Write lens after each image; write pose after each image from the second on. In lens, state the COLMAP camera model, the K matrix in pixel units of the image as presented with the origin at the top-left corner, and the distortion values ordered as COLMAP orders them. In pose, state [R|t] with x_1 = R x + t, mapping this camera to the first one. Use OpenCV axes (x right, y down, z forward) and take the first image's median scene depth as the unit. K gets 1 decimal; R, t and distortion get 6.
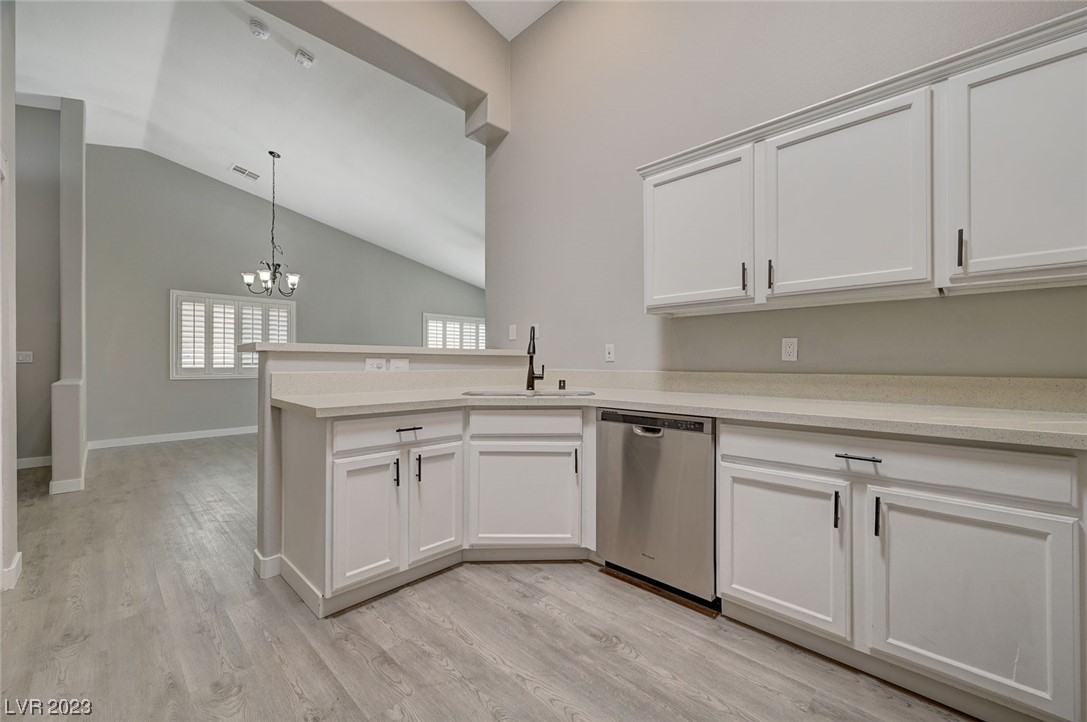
lens RADIAL K [[429.3, 0, 539.9], [0, 429.3, 361.9], [0, 0, 1]] dist [-0.007148, 0.001236]
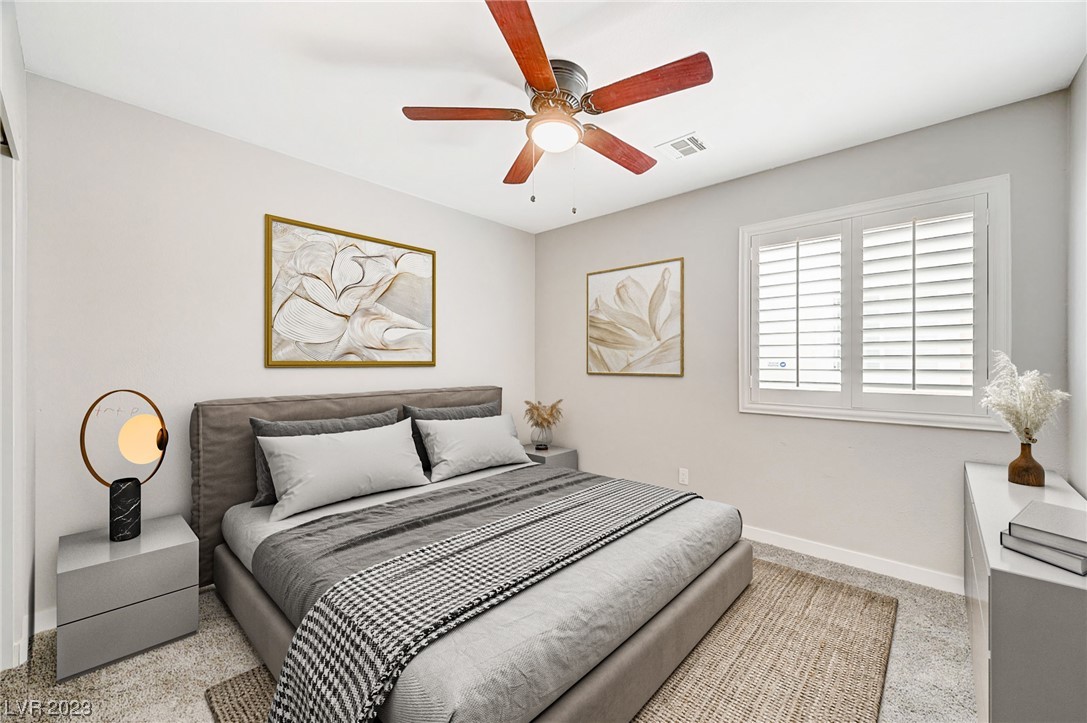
lens RADIAL K [[429.3, 0, 545.4], [0, 429.3, 363.0], [0, 0, 1]] dist [-0.007148, 0.001236]
pose [[0.017296, -0.002638, -0.999847, -1.059659], [-0.005637, 0.999980, -0.002736, -0.032632], [0.999835, 0.005684, 0.017281, 2.149818]]
